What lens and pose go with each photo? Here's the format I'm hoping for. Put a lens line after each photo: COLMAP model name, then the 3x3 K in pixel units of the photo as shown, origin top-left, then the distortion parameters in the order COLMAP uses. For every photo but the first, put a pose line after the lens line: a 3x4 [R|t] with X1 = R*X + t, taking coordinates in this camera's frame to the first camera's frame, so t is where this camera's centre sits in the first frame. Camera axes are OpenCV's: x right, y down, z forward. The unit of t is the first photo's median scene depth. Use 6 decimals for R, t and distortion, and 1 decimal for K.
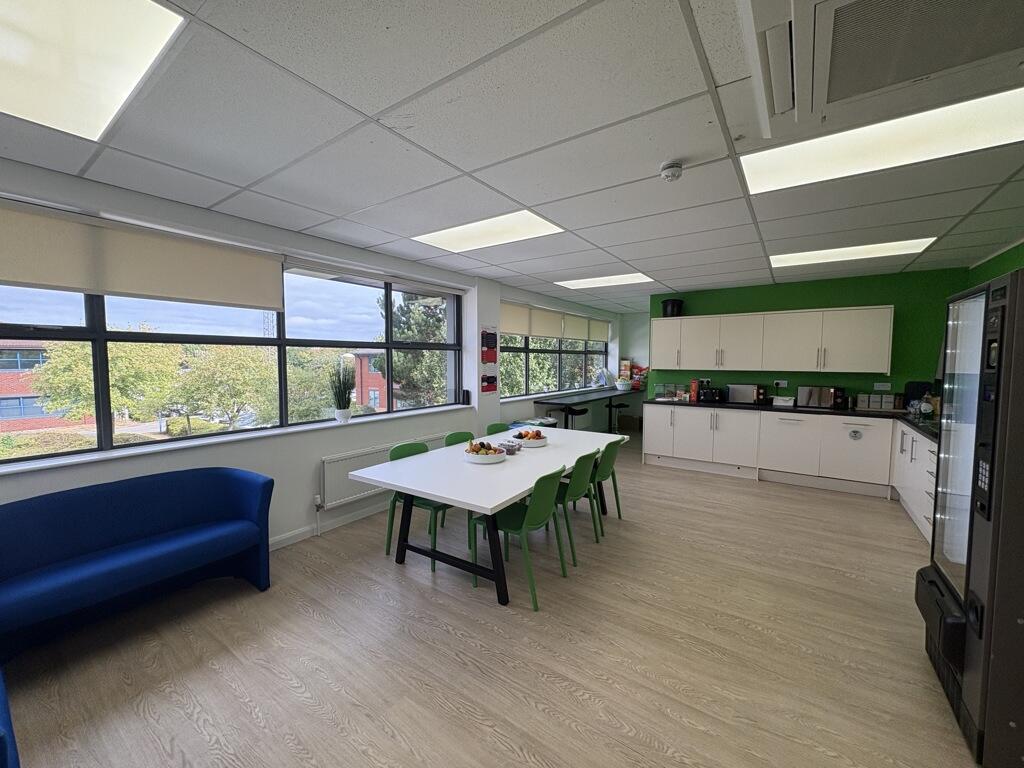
lens RADIAL K [[409.1, 0, 512.5], [0, 409.1, 385.8], [0, 0, 1]] dist [0.002426, 0.000230]
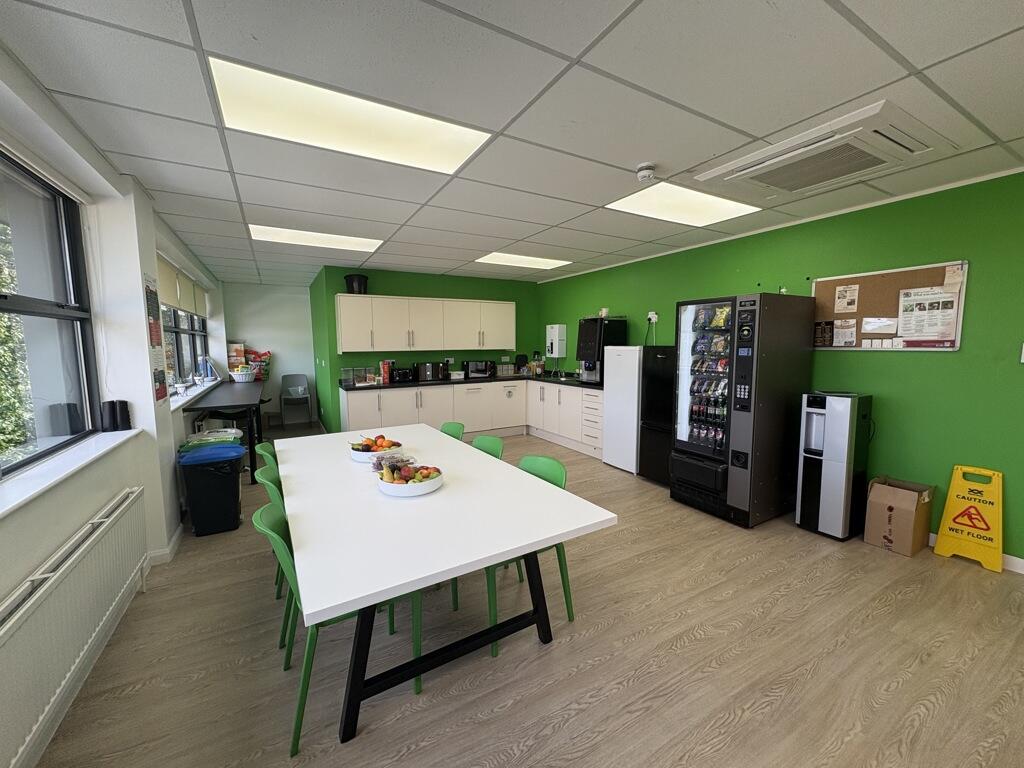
lens RADIAL K [[409.1, 0, 511.8], [0, 409.1, 384.6], [0, 0, 1]] dist [0.002426, 0.000230]
pose [[0.423562, -0.097311, 0.900625, -0.361171], [0.066997, 0.994856, 0.075984, -0.015577], [-0.903386, 0.028155, 0.427902, 0.352706]]
